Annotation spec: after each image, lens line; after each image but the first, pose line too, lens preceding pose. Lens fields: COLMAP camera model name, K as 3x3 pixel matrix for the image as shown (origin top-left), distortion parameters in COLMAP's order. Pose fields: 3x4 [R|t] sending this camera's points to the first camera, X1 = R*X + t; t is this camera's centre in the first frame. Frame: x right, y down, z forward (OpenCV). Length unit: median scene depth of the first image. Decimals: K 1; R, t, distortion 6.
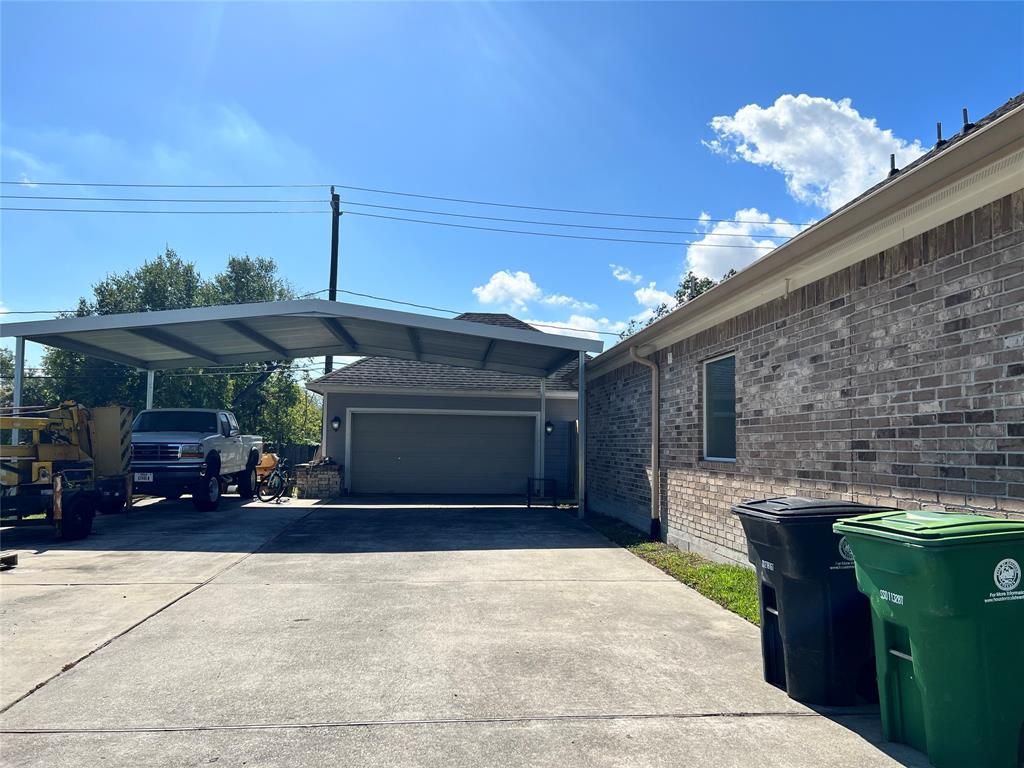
lens RADIAL K [[770.9, 0, 509.7], [0, 770.9, 383.3], [0, 0, 1]] dist [0.054209, -0.065289]
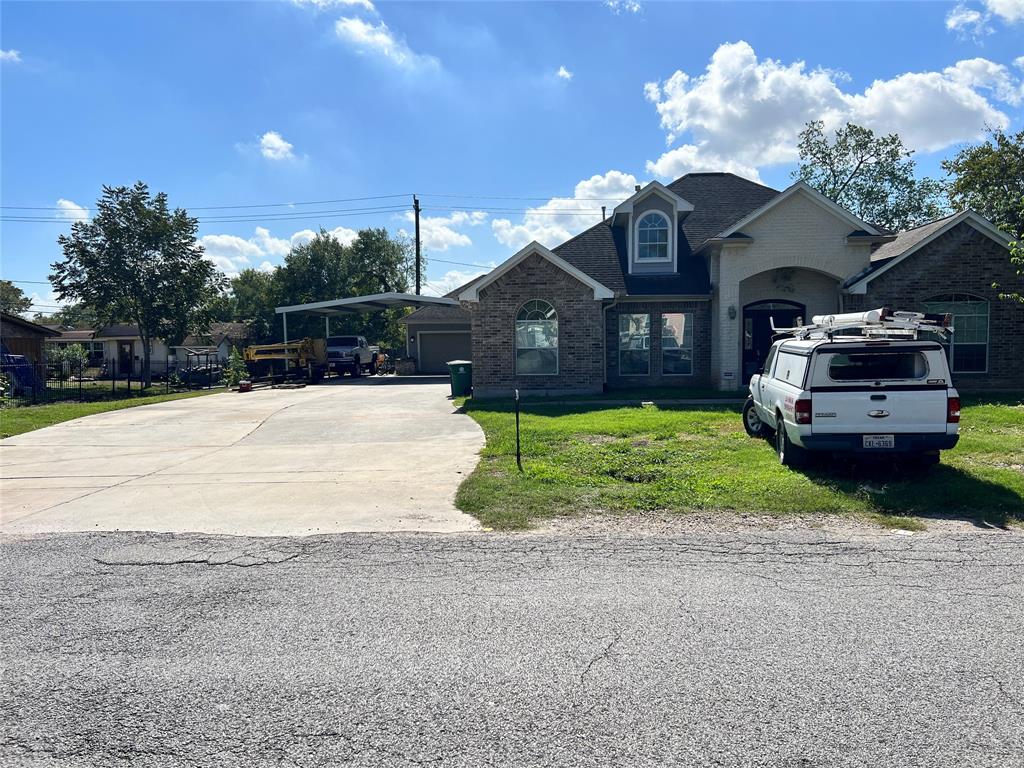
lens RADIAL K [[770.9, 0, 511.5], [0, 770.9, 384.5], [0, 0, 1]] dist [0.054209, -0.065289]
pose [[0.986015, -0.011976, -0.166226, 0.371203], [0.034623, 0.990374, 0.134020, -0.093619], [0.163020, -0.137901, 0.976938, -0.968452]]
